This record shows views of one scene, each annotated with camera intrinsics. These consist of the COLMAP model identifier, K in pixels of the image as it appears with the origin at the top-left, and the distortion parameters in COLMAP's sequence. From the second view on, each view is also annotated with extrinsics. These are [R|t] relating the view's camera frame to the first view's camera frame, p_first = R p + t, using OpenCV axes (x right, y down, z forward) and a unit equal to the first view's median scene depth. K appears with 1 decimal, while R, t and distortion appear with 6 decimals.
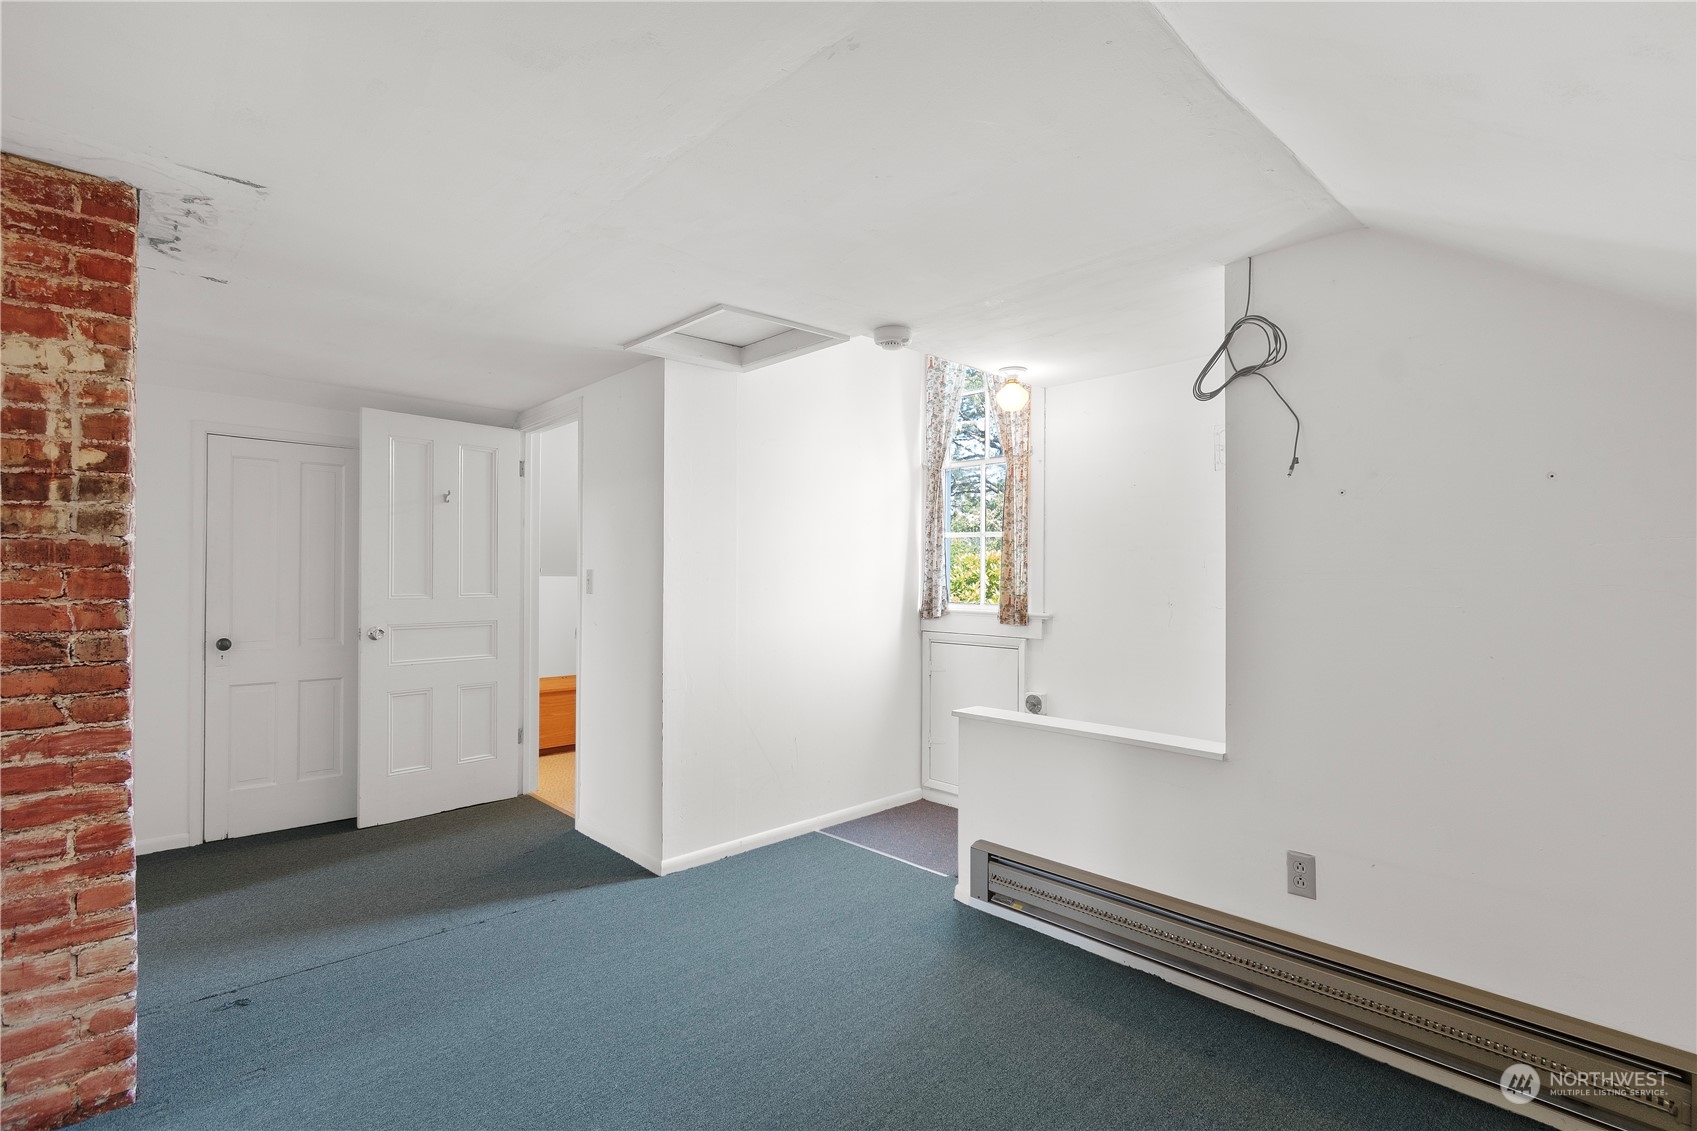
lens RADIAL K [[804.4, 0, 847.6], [0, 804.4, 570.6], [0, 0, 1]] dist [0.004856, 0.000733]
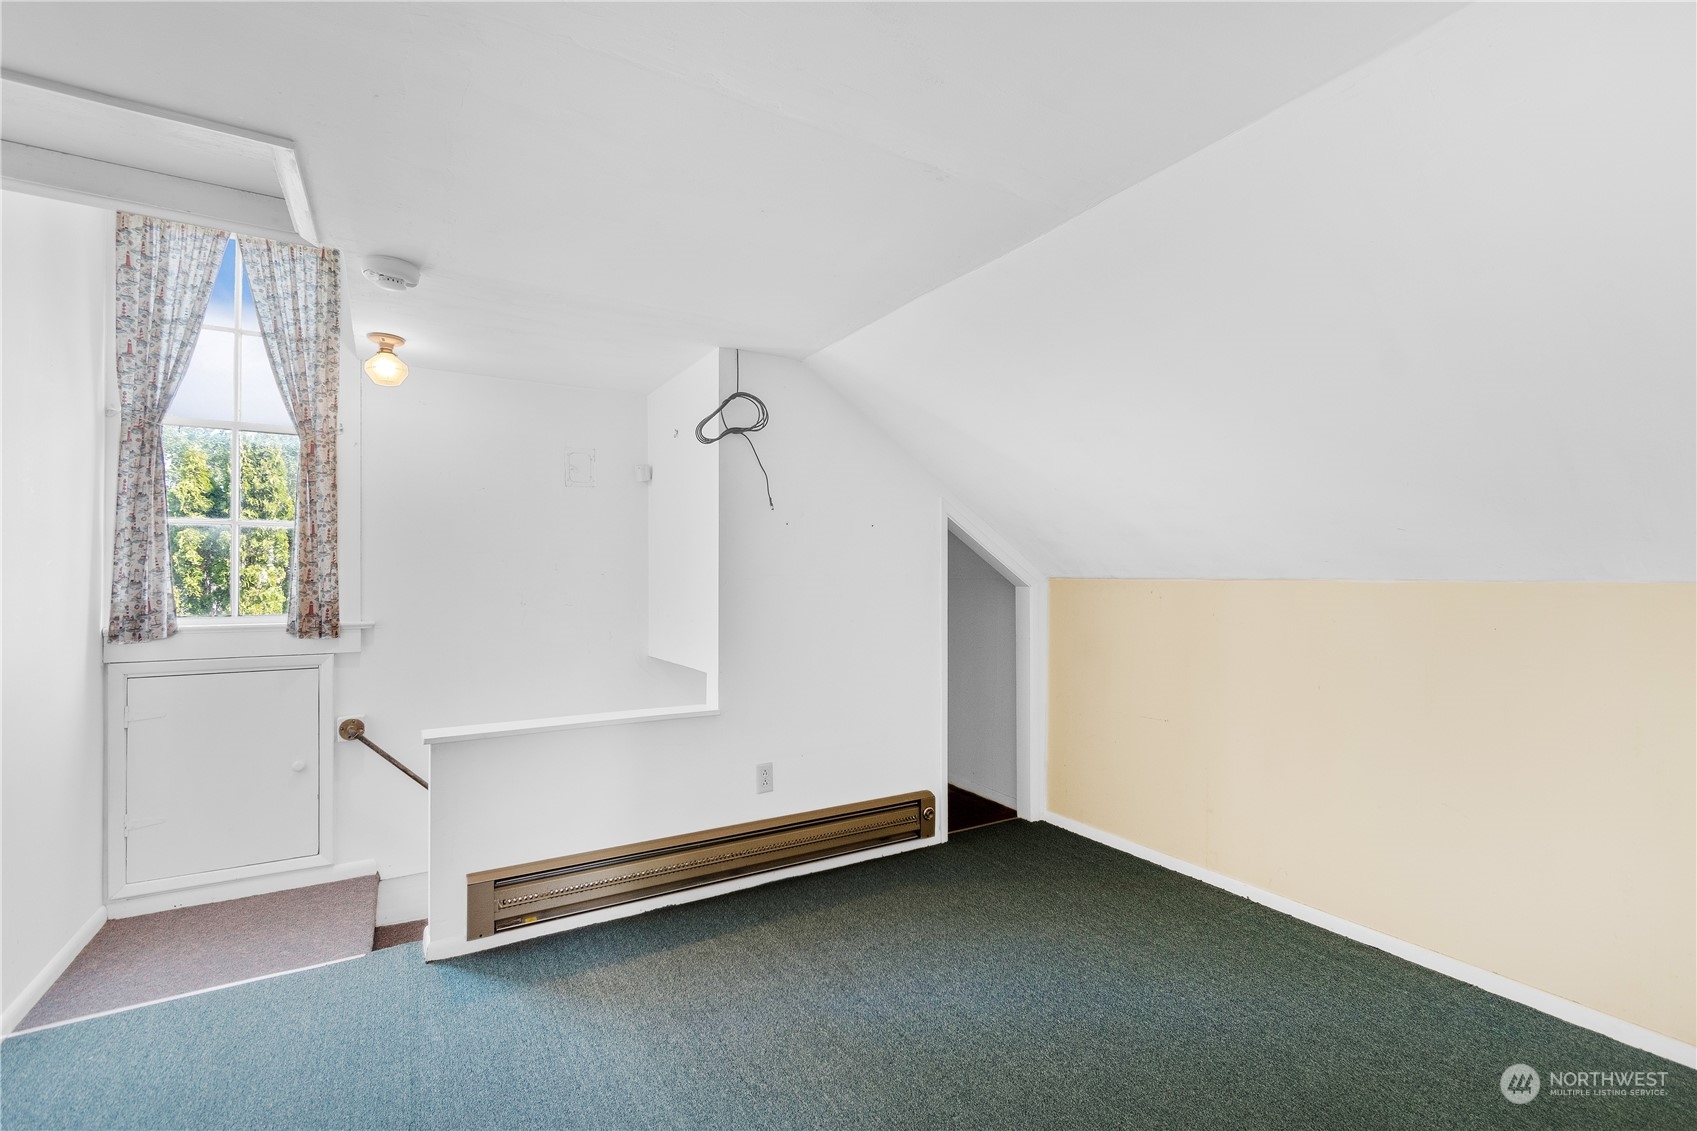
lens RADIAL K [[756.5, 0, 850.2], [0, 756.5, 570.6], [0, 0, 1]] dist [0.003791, 0.000760]
pose [[0.198315, 0.008264, 0.980104, -0.441918], [-0.004935, 0.999960, -0.007432, 0.001925], [-0.980126, -0.003362, 0.198348, 0.322936]]
